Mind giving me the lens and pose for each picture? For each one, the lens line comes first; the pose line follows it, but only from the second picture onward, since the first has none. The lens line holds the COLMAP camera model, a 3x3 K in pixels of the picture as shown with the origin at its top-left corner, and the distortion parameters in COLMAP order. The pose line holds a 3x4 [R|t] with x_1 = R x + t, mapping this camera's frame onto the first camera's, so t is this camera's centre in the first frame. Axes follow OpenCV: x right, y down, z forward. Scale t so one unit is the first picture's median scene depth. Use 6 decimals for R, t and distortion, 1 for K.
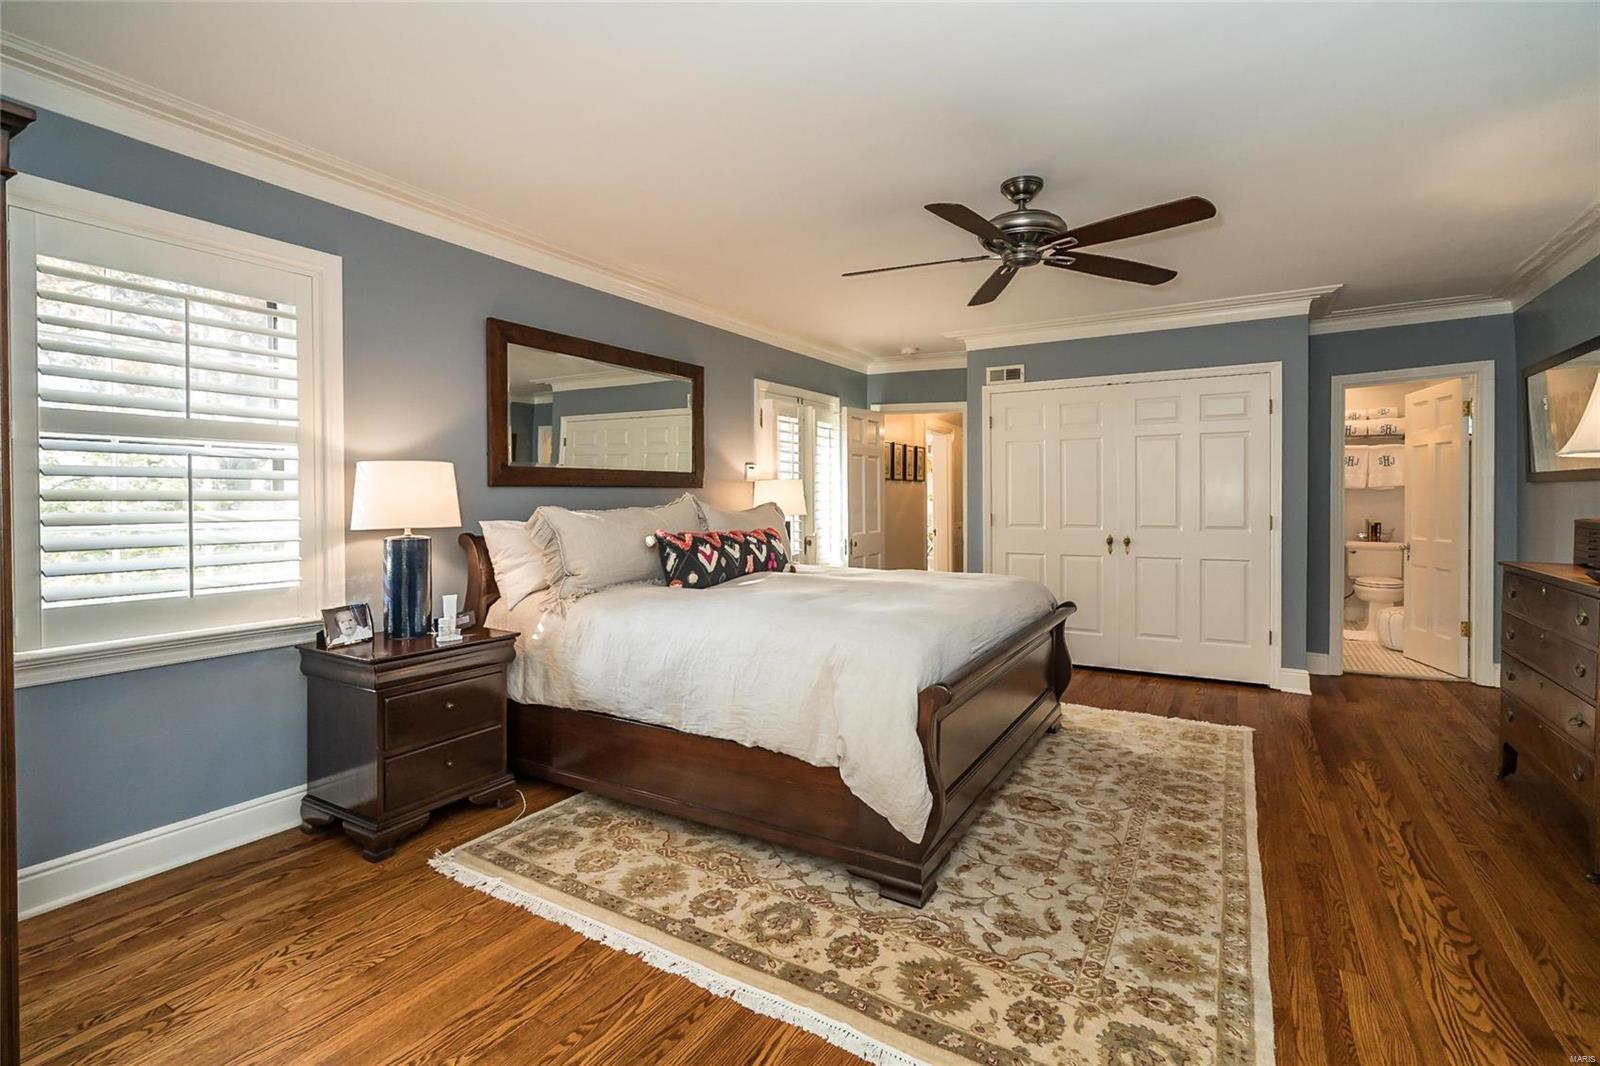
lens RADIAL K [[729.7, 0, 815.4], [0, 729.7, 505.1], [0, 0, 1]] dist [-0.005823, 0.001501]
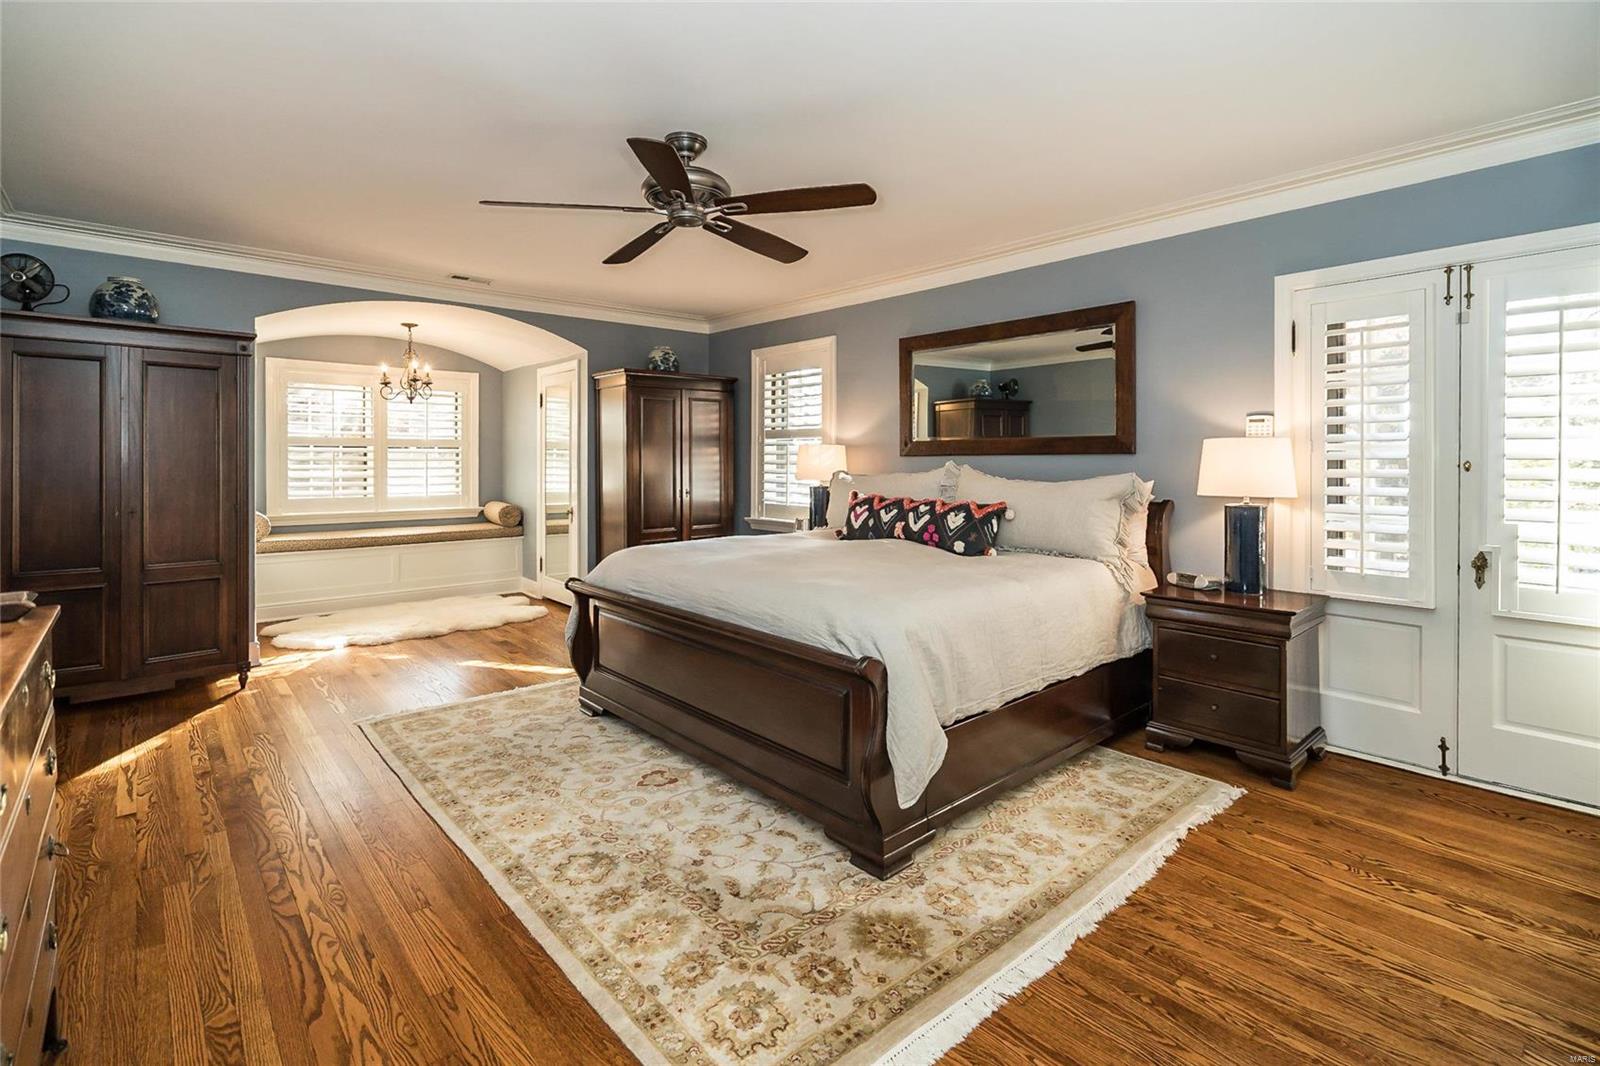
lens RADIAL K [[729.7, 0, 774.2], [0, 729.7, 460.0], [0, 0, 1]] dist [-0.005823, 0.001501]
pose [[-0.323685, 0.003409, -0.946159, 1.162651], [-0.008304, 0.999945, 0.006443, -0.029382], [0.946129, 0.009942, -0.323639, 1.432471]]
